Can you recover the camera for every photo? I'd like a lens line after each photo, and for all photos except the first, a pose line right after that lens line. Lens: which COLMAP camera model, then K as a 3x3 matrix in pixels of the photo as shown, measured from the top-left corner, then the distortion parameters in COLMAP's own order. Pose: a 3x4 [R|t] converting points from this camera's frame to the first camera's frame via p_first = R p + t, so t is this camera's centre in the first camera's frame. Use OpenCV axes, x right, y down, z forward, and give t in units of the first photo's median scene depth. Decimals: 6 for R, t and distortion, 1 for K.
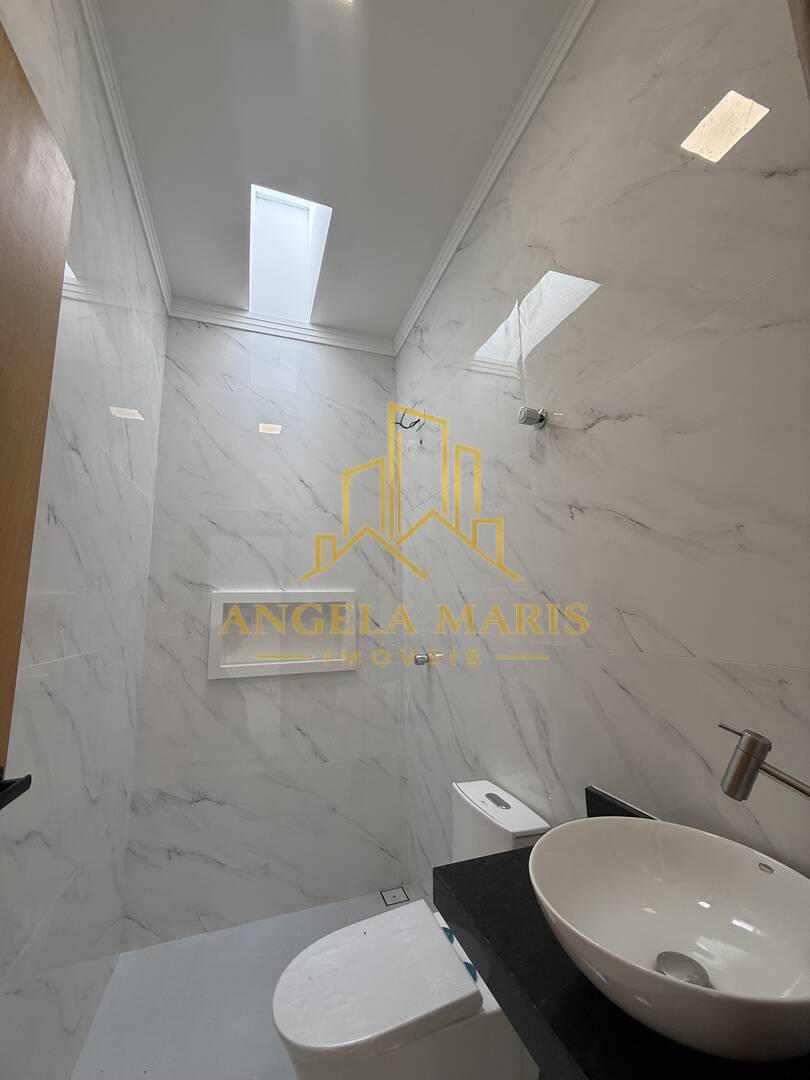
lens RADIAL K [[431.2, 0, 405.5], [0, 431.2, 538.3], [0, 0, 1]] dist [-0.000010, -0.000059]
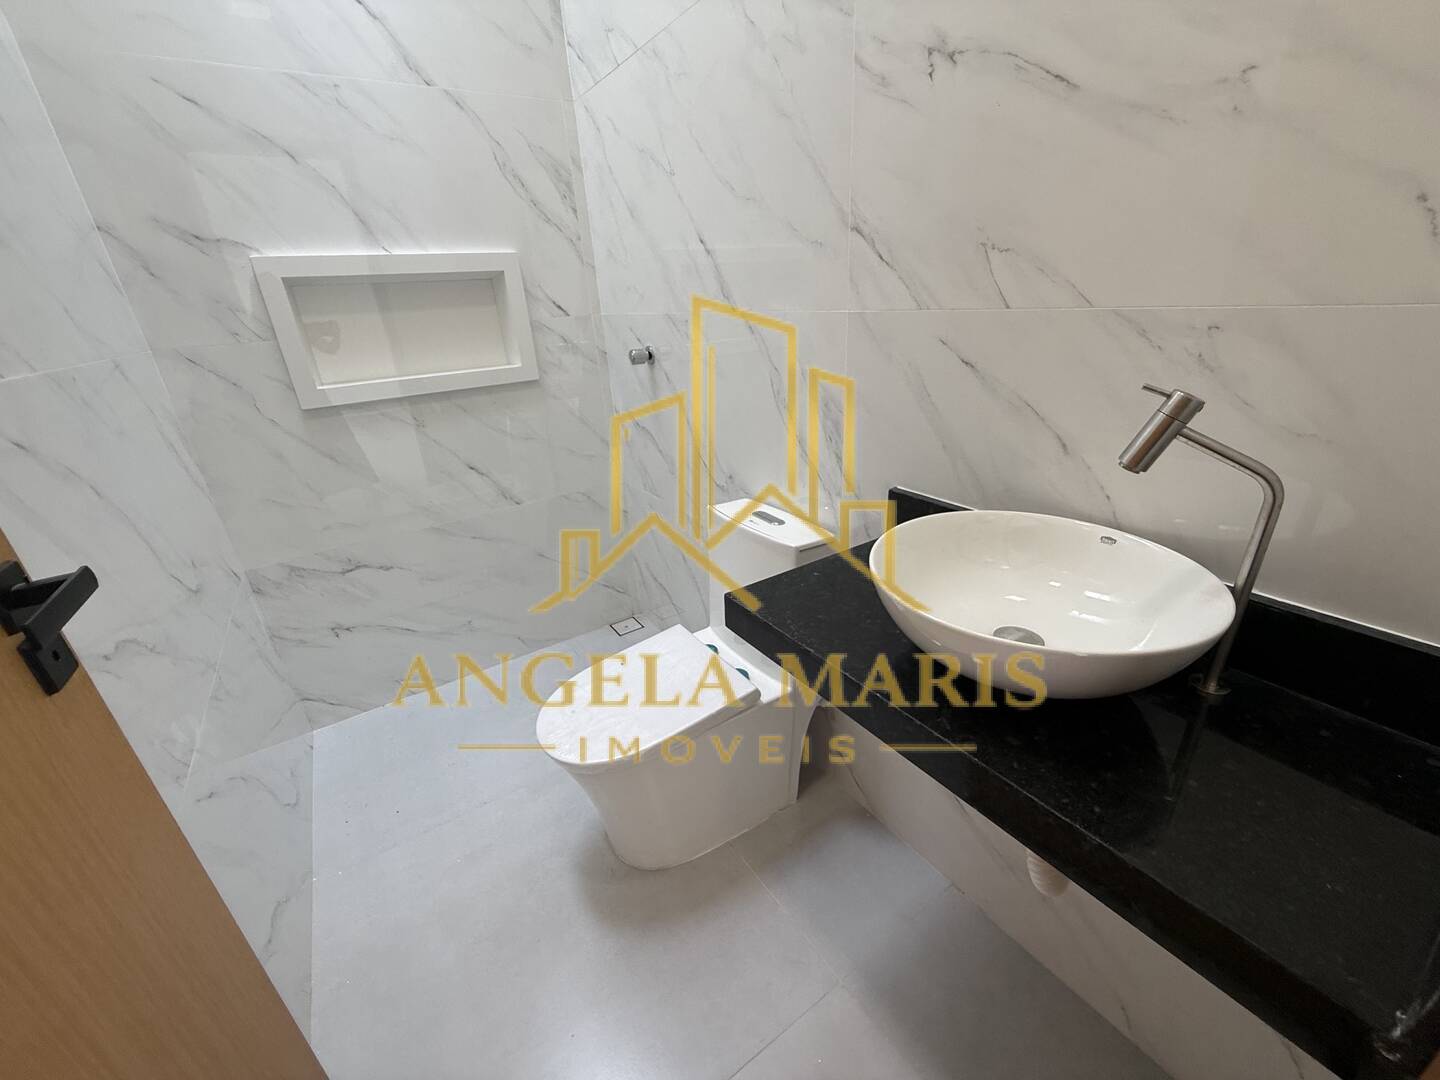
lens RADIAL K [[574.9, 0, 715.2], [0, 574.9, 539.4], [0, 0, 1]] dist [-0.000010, -0.000059]
pose [[0.969109, -0.128000, 0.210815, -0.106779], [-0.004104, 0.846291, 0.532705, 0.054792], [-0.246598, -0.517115, 0.819623, 0.096423]]
